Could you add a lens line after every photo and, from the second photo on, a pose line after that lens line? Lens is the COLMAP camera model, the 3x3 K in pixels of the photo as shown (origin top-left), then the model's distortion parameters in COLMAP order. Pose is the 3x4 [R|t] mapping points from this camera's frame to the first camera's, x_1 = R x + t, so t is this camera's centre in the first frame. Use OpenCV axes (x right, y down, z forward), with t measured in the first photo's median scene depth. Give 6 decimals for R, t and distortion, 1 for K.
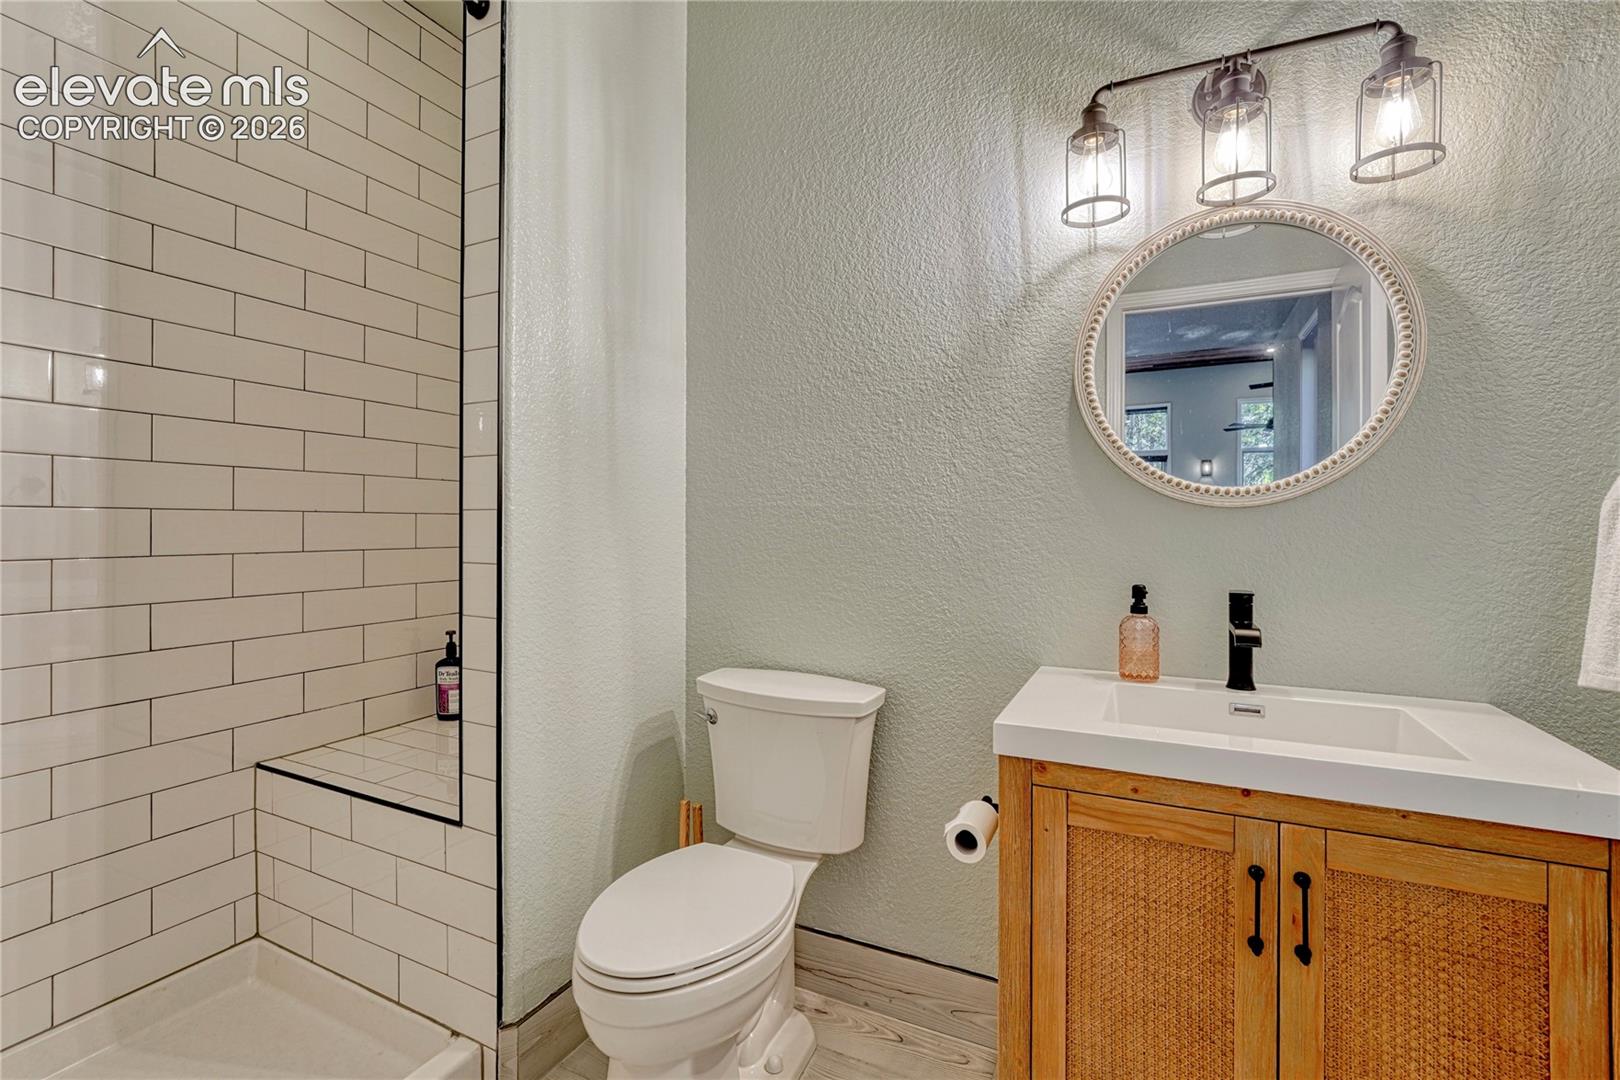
lens RADIAL K [[682.9, 0, 817.9], [0, 682.9, 537.5], [0, 0, 1]] dist [0.001916, 0.000227]
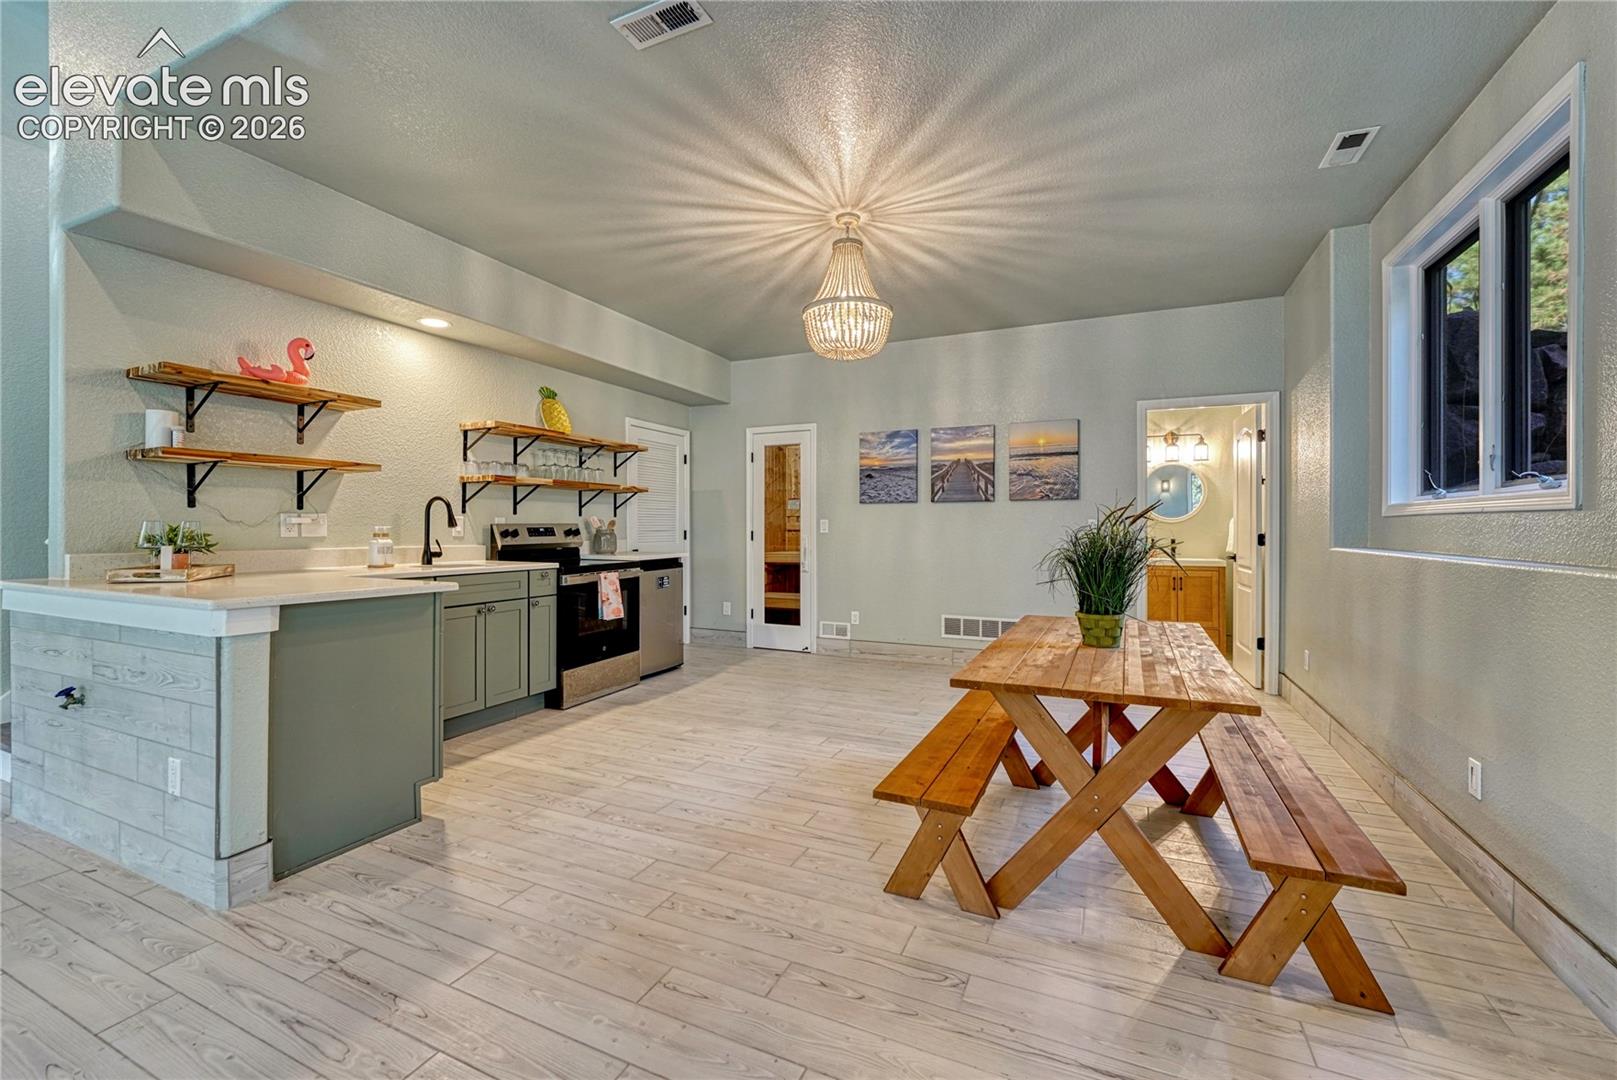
lens RADIAL K [[681.6, 0, 798.2], [0, 681.6, 538.5], [0, 0, 1]] dist [0.001916, 0.000227]
pose [[0.999658, 0.002771, 0.026002, -2.553799], [-0.003115, 0.999908, 0.013183, 0.038347], [-0.025963, -0.013259, 0.999575, -4.437024]]
